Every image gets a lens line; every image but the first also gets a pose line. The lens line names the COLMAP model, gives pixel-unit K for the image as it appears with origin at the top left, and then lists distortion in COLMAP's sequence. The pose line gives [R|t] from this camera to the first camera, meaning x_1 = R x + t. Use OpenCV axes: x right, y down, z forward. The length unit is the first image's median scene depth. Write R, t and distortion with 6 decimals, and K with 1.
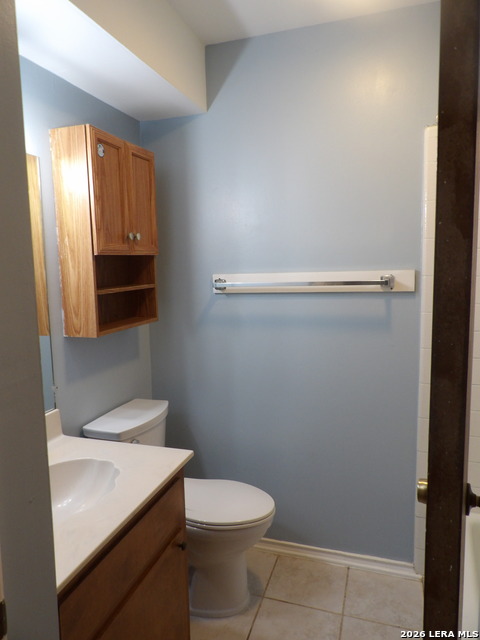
lens RADIAL K [[458.5, 0, 240.0], [0, 458.5, 320.0], [0, 0, 1]] dist [-0.039924, 0.052463]
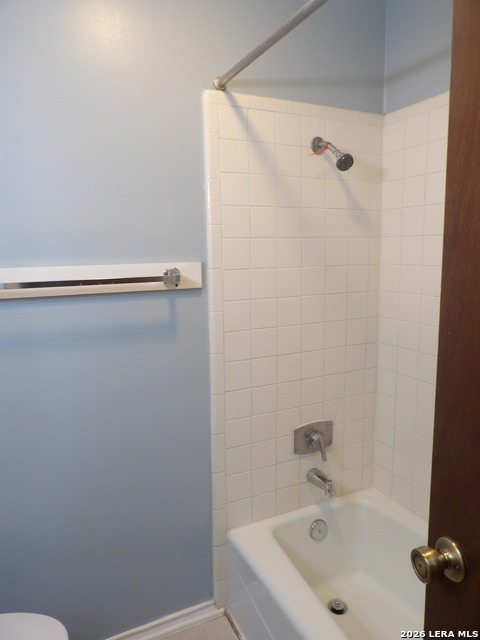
lens RADIAL K [[458.5, 0, 240.0], [0, 458.5, 320.0], [0, 0, 1]] dist [-0.039924, 0.052463]
pose [[0.730130, -0.091976, 0.677090, -0.136514], [0.092384, 0.995089, 0.035552, -0.026818], [-0.677034, 0.036595, 0.735041, 0.337520]]
